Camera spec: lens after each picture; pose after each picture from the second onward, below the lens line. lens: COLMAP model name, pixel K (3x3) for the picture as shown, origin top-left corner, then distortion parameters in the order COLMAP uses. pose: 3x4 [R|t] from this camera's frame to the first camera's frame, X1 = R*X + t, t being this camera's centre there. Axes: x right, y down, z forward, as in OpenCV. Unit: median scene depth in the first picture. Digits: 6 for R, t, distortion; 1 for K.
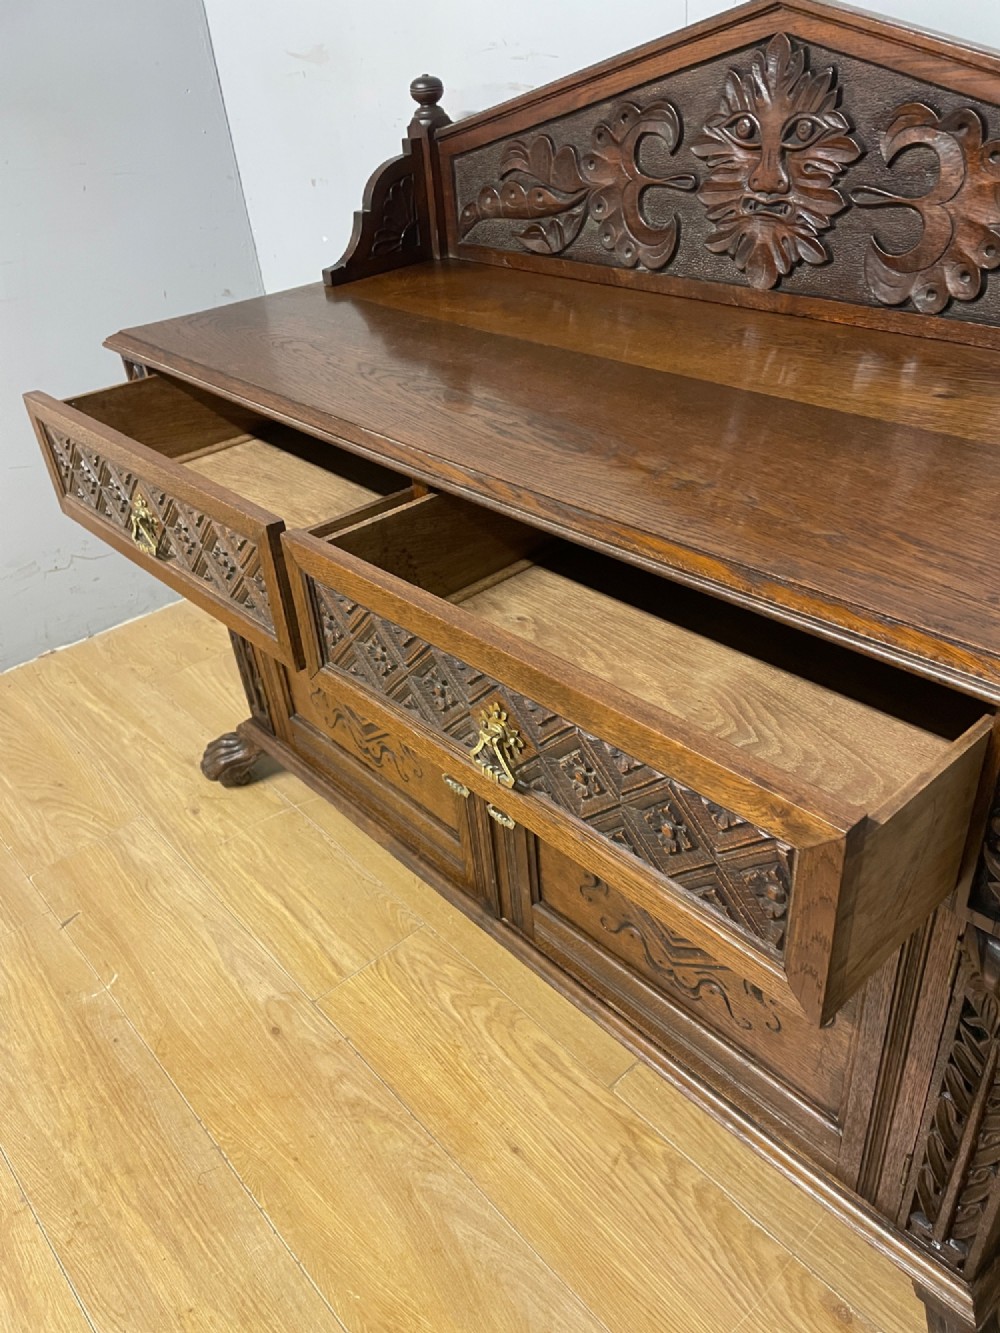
lens RADIAL K [[1011.6, 0, 508.8], [0, 1011.6, 671.1], [0, 0, 1]] dist [0.095612, -0.124232]
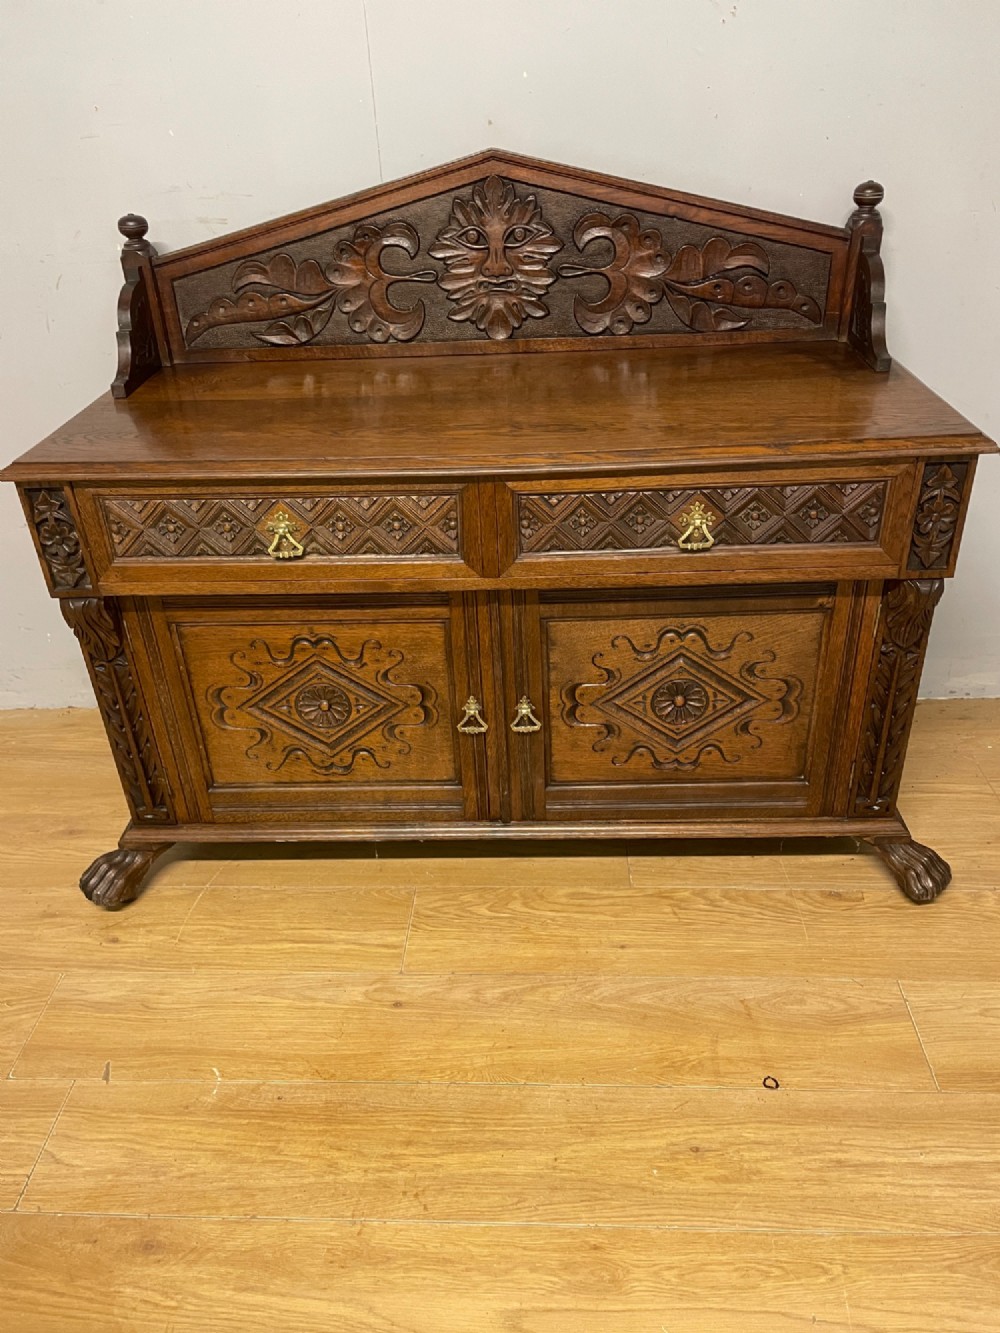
lens RADIAL K [[1011.2, 0, 496.9], [0, 1011.2, 667.6], [0, 0, 1]] dist [0.093323, -0.121225]
pose [[0.700121, -0.325837, 0.635343, -0.795011], [0.388913, 0.920252, 0.043388, -0.001789], [-0.598813, 0.216716, 0.771010, -0.028867]]
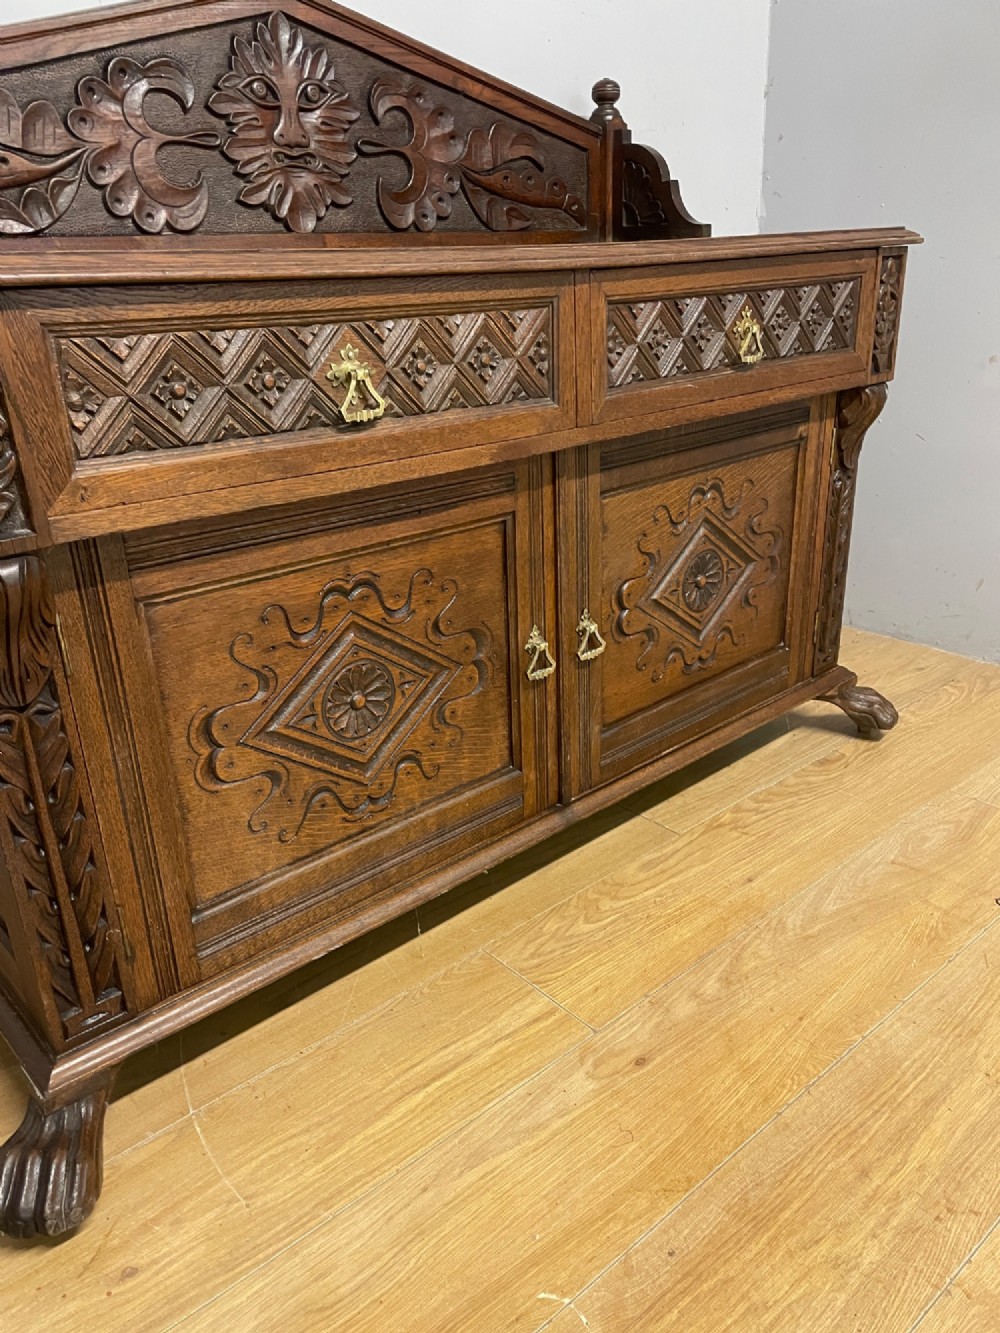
lens RADIAL K [[1012.2, 0, 503.0], [0, 1012.2, 674.3], [0, 0, 1]] dist [0.098647, -0.126218]
pose [[0.009119, -0.308414, 0.951209, -0.927636], [0.583618, 0.774066, 0.245383, -0.134892], [-0.811977, 0.552904, 0.187054, 0.821824]]
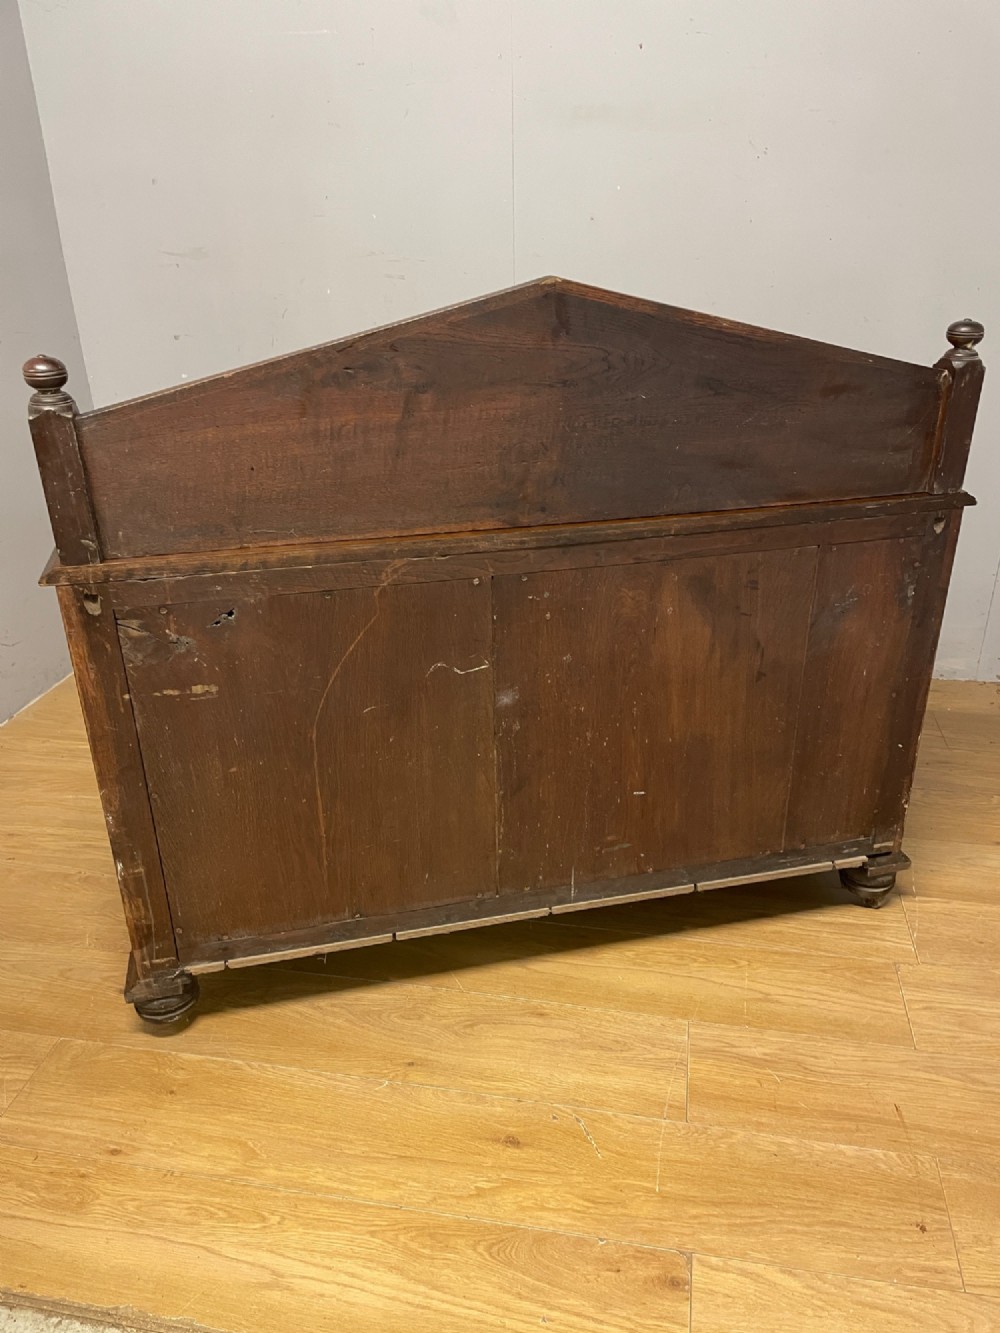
lens RADIAL K [[1011.6, 0, 508.8], [0, 1011.6, 671.1], [0, 0, 1]] dist [0.095612, -0.124232]
pose [[0.781246, -0.199275, 0.591561, -1.137443], [0.300237, 0.950815, -0.076214, 0.298618], [-0.547277, 0.237150, 0.802650, -0.390262]]
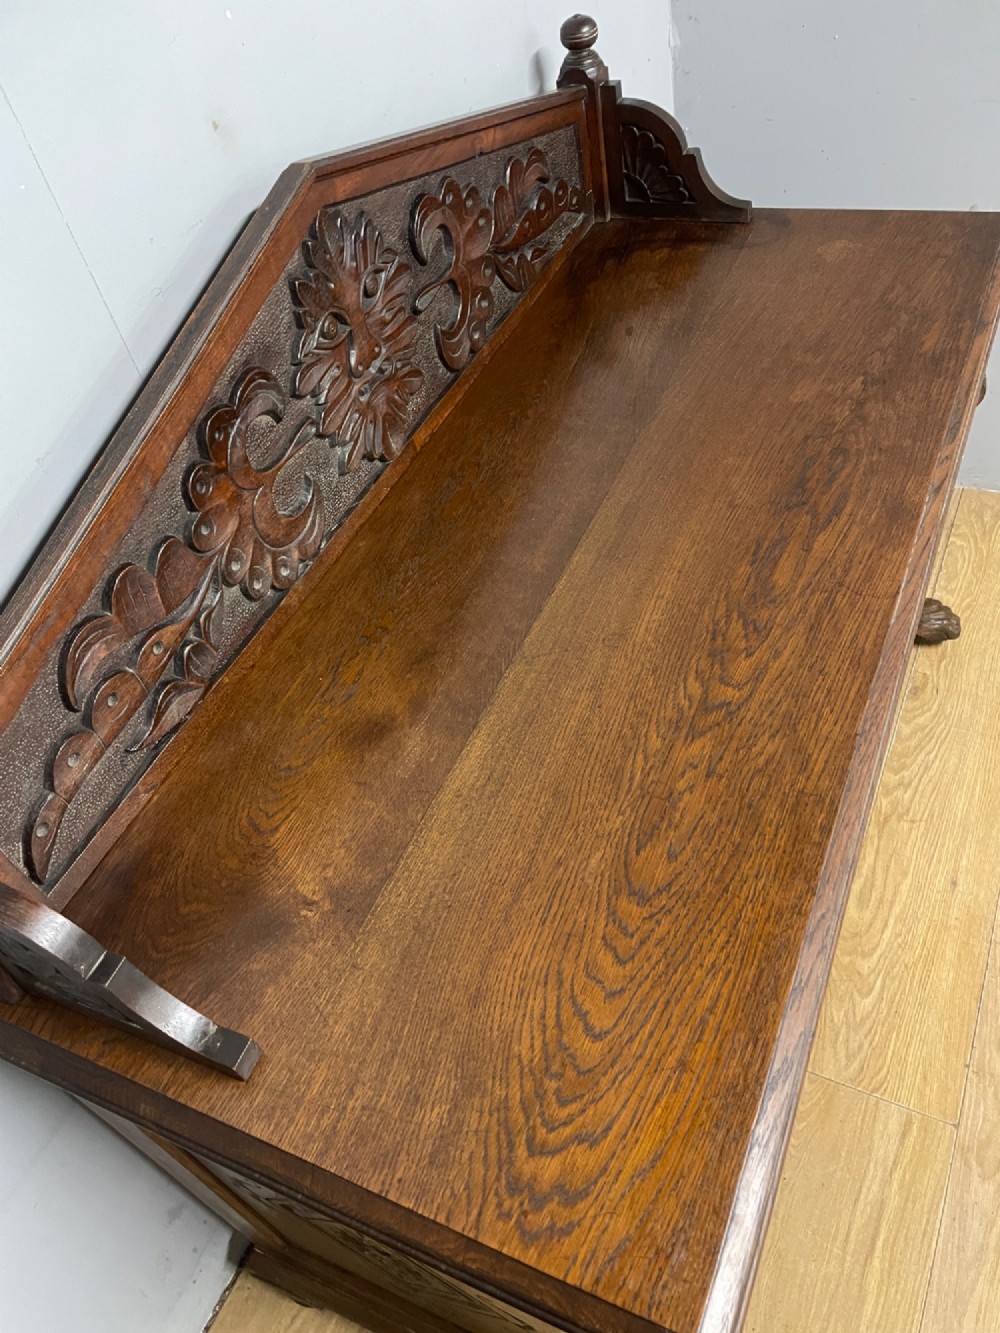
lens RADIAL K [[1012.2, 0, 503.0], [0, 1012.2, 674.3], [0, 0, 1]] dist [0.098647, -0.126218]
pose [[-0.378735, -0.577076, 0.723563, -0.513913], [0.658784, 0.381022, 0.648711, -0.766008], [-0.650048, 0.722361, 0.235862, 0.813781]]
